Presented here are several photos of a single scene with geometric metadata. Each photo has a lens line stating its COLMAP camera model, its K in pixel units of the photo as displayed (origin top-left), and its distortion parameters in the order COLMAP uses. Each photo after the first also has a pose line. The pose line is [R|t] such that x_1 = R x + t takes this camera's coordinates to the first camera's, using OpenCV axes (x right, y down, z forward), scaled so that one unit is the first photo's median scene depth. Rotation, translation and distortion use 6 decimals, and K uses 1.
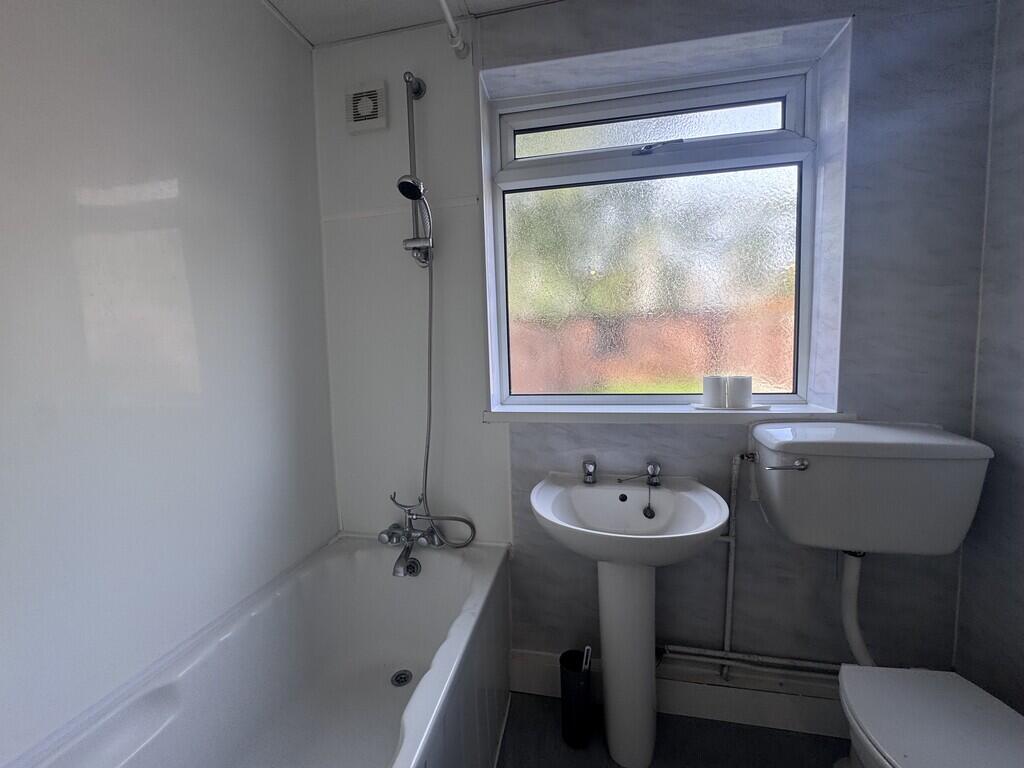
lens RADIAL K [[408.5, 0, 511.9], [0, 408.5, 381.3], [0, 0, 1]] dist [-0.001669, 0.000178]
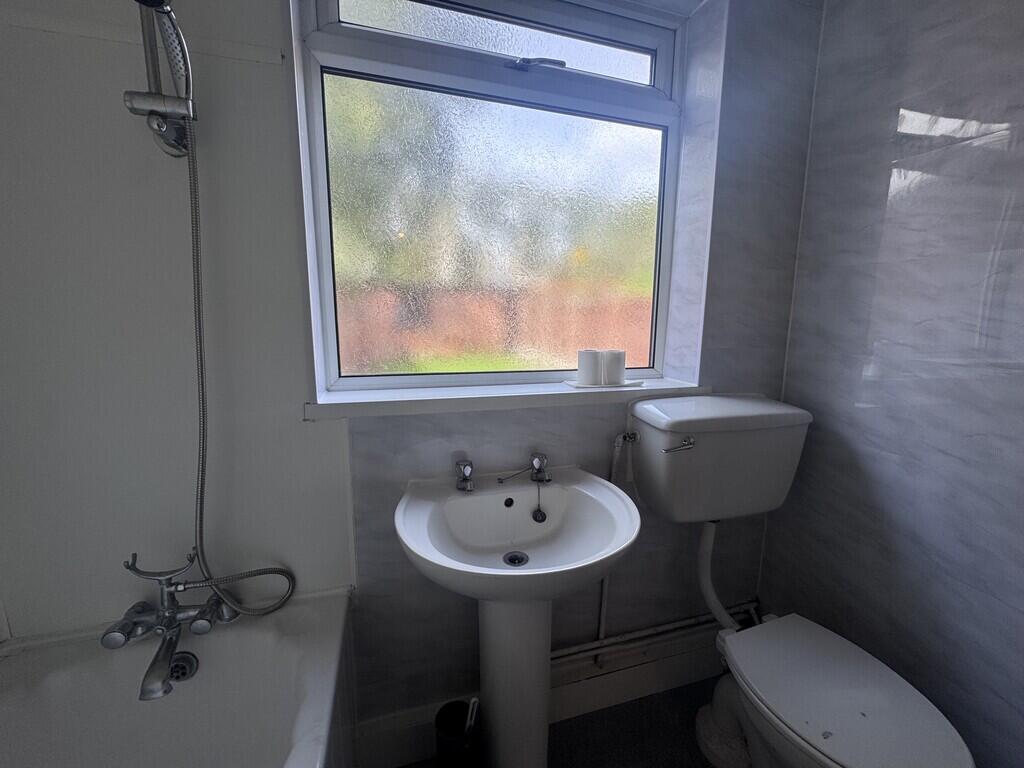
lens RADIAL K [[408.5, 0, 511.9], [0, 408.5, 381.3], [0, 0, 1]] dist [-0.001669, 0.000178]
pose [[0.884984, -0.035051, 0.464301, -0.081778], [0.003909, 0.997687, 0.067866, -0.006477], [-0.465605, -0.058245, 0.883074, 0.284509]]
